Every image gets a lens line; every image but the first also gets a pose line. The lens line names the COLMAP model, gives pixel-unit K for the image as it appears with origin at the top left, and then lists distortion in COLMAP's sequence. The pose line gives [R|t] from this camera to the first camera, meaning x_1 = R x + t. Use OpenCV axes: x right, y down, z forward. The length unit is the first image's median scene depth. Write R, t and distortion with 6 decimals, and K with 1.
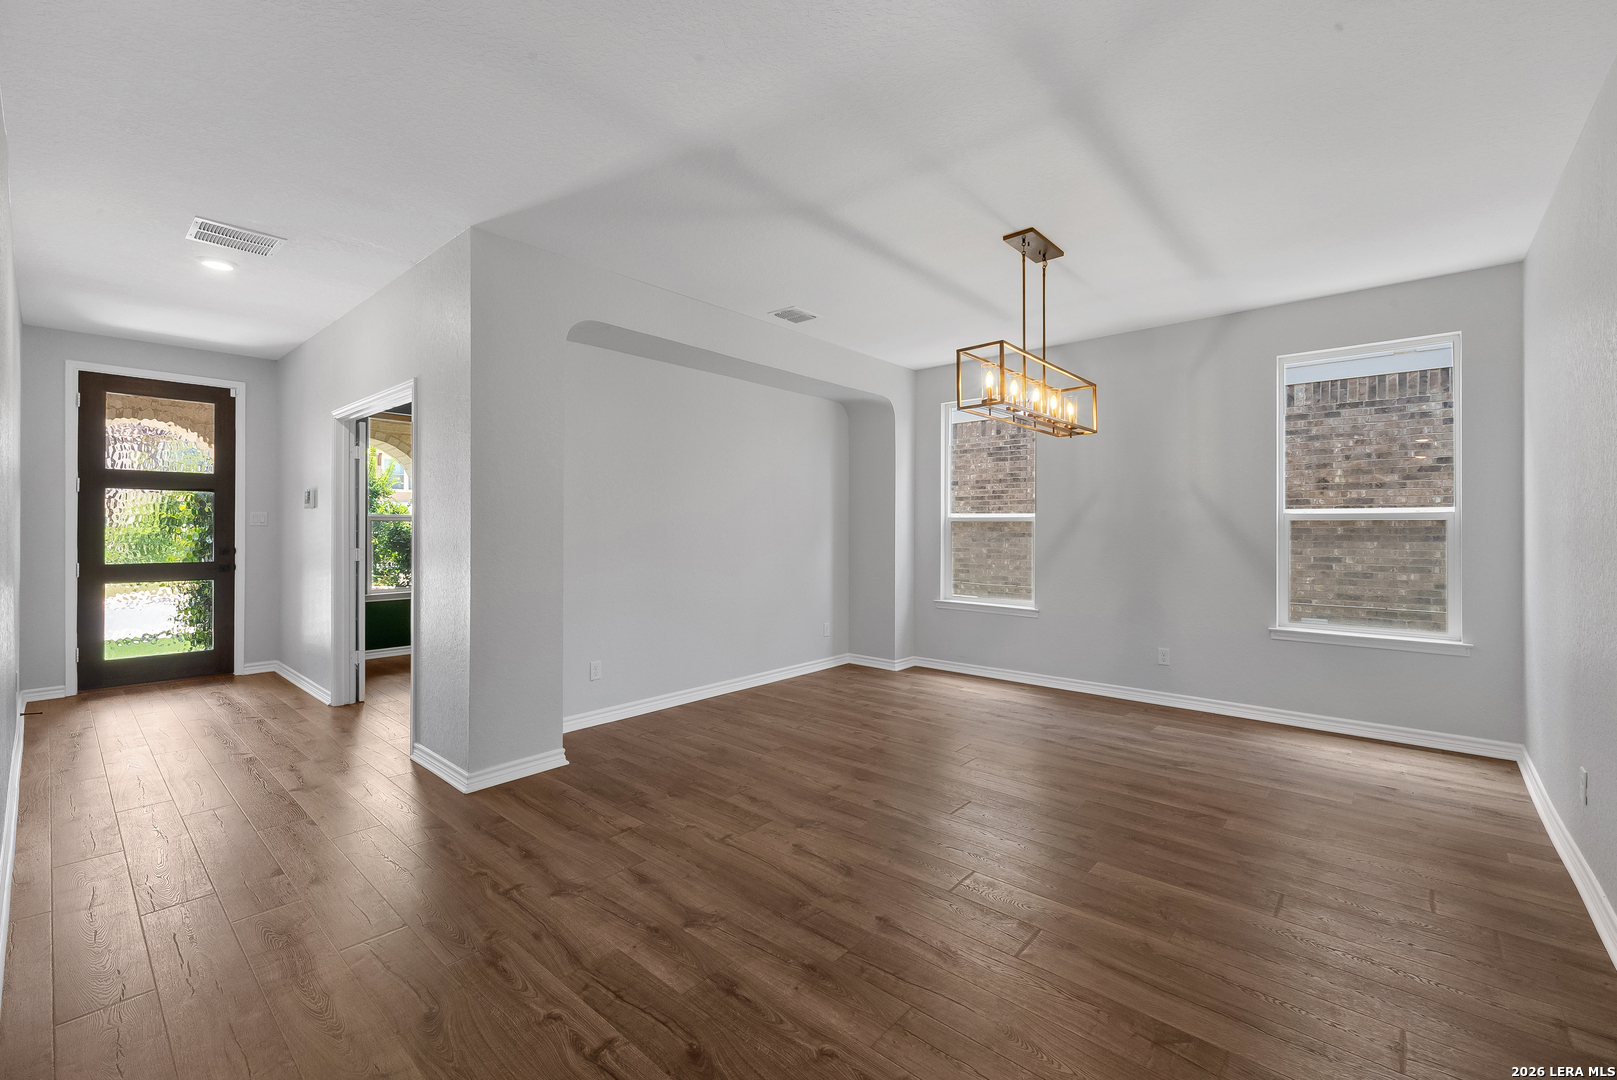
lens RADIAL K [[678.3, 0, 820.7], [0, 678.3, 533.7], [0, 0, 1]] dist [0.000413, 0.000103]
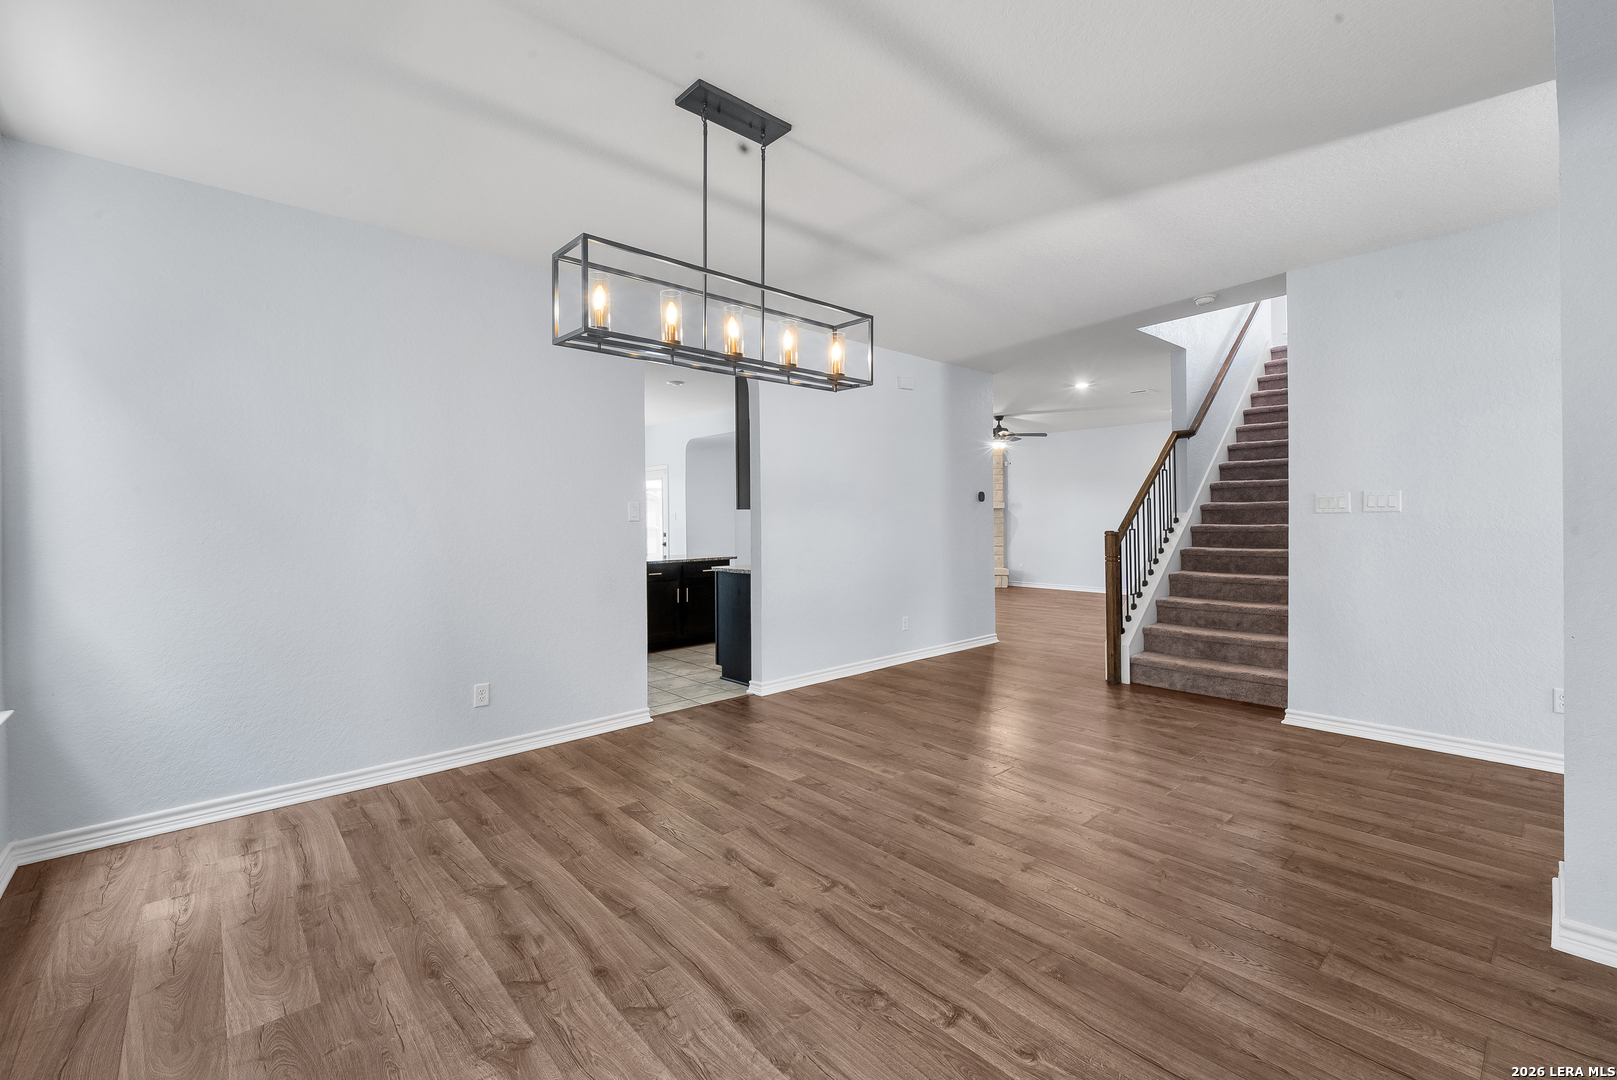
lens RADIAL K [[678.3, 0, 808.2], [0, 678.3, 523.1], [0, 0, 1]] dist [0.000413, 0.000103]
pose [[-0.990642, 0.007960, 0.136256, 0.152053], [0.009954, 0.999853, 0.013962, -0.014922], [-0.136125, 0.015187, -0.990575, 1.720906]]
